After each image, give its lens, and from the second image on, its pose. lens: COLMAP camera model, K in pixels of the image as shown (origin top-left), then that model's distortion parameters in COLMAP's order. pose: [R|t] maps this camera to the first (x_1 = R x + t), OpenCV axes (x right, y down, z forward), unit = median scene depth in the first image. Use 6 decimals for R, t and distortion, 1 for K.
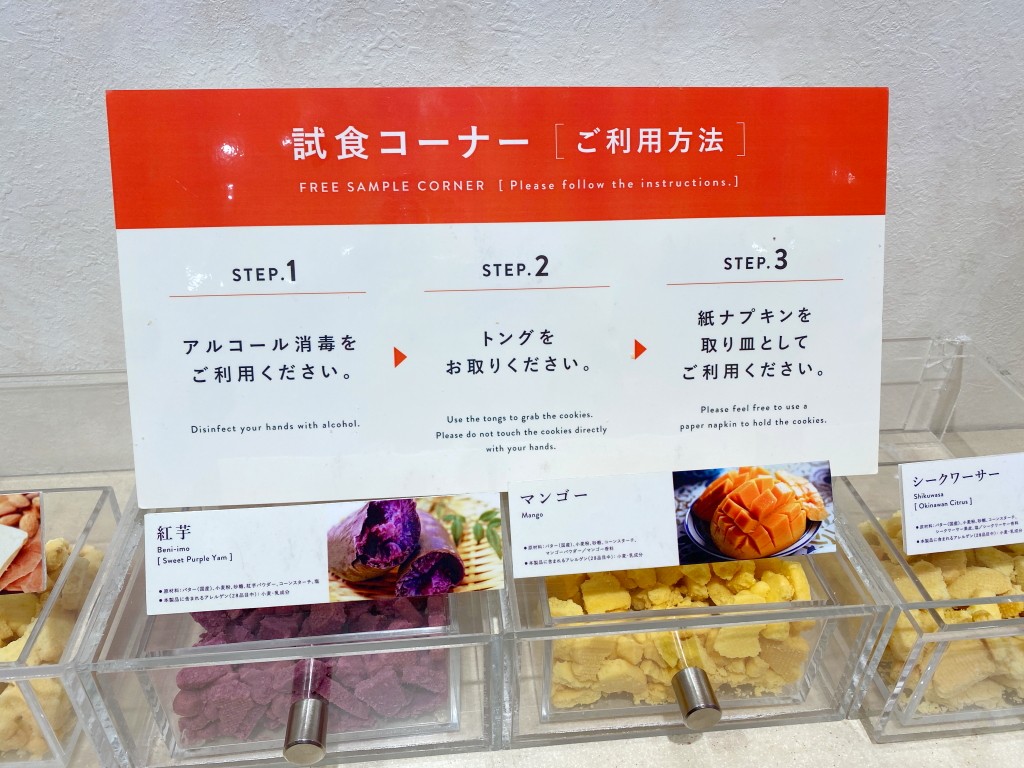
lens RADIAL K [[776.2, 0, 513.6], [0, 776.2, 400.5], [0, 0, 1]] dist [0.082418, -0.164405]
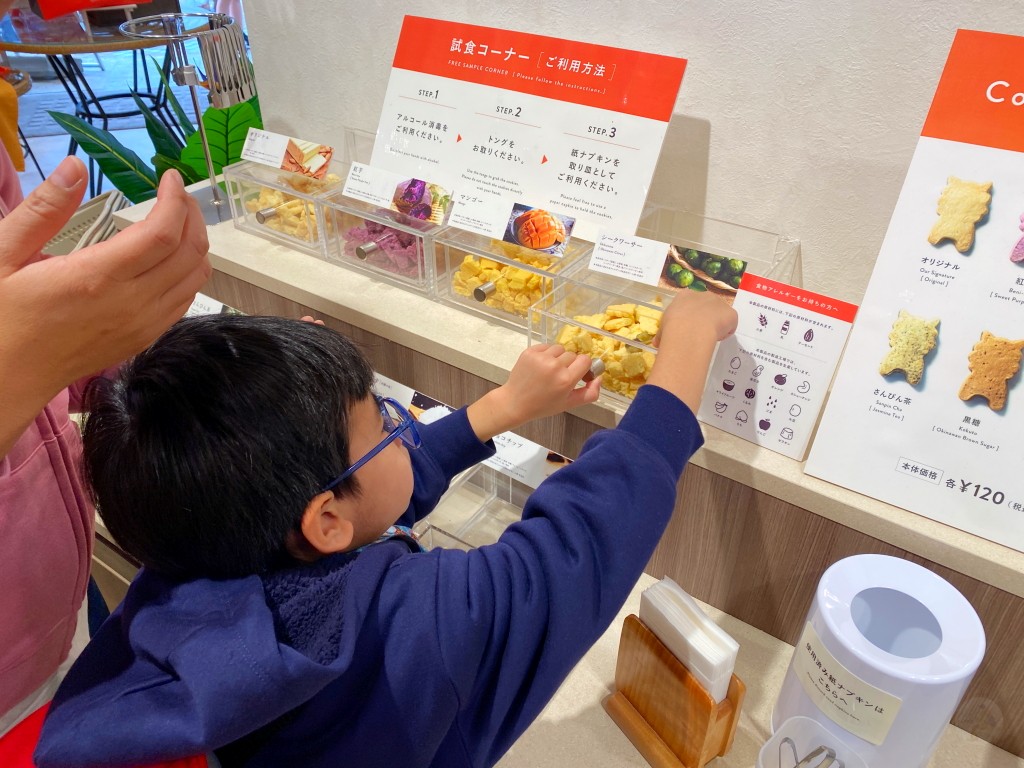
lens RADIAL K [[776.2, 0, 513.6], [0, 776.2, 400.5], [0, 0, 1]] dist [0.082418, -0.164405]
pose [[0.758292, 0.374374, -0.533702, 1.605736], [-0.366305, 0.921894, 0.126226, 0.330918], [0.539272, 0.099781, 0.836199, -0.871771]]
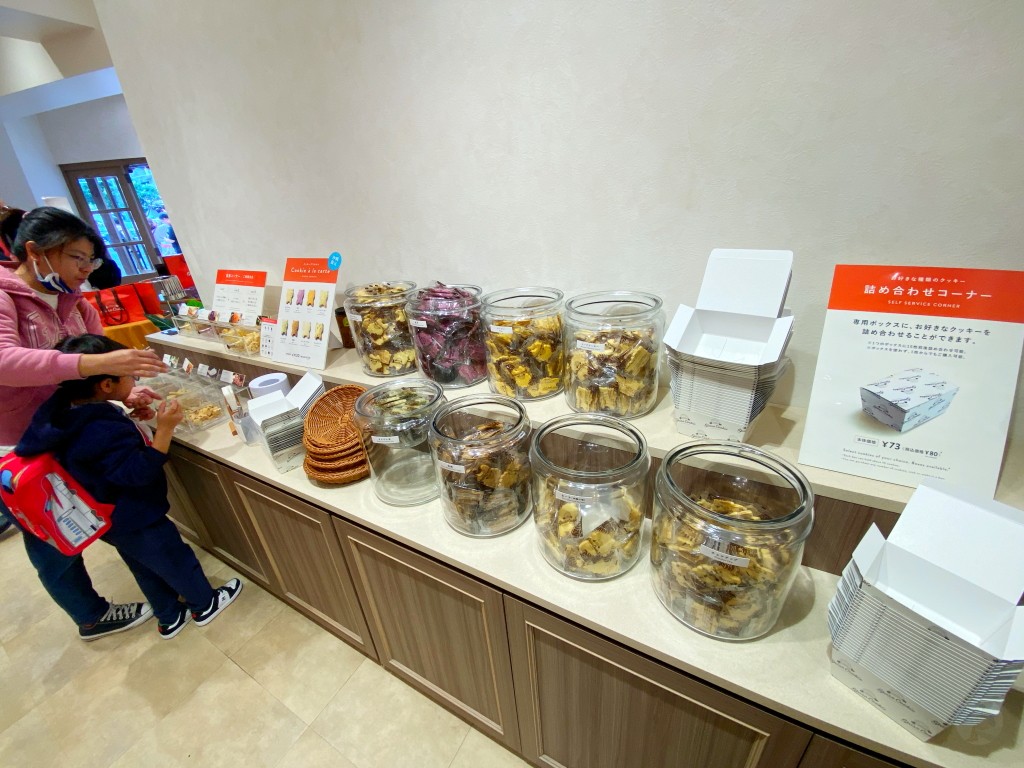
lens RADIAL K [[409.3, 0, 512.0], [0, 409.3, 384.0], [0, 0, 1]] dist [-0.000528, -0.000028]
pose [[0.812155, 0.178702, -0.555401, 5.240047], [-0.246969, 0.967745, -0.049765, 0.309129], [0.528594, 0.177584, 0.830092, -0.972533]]
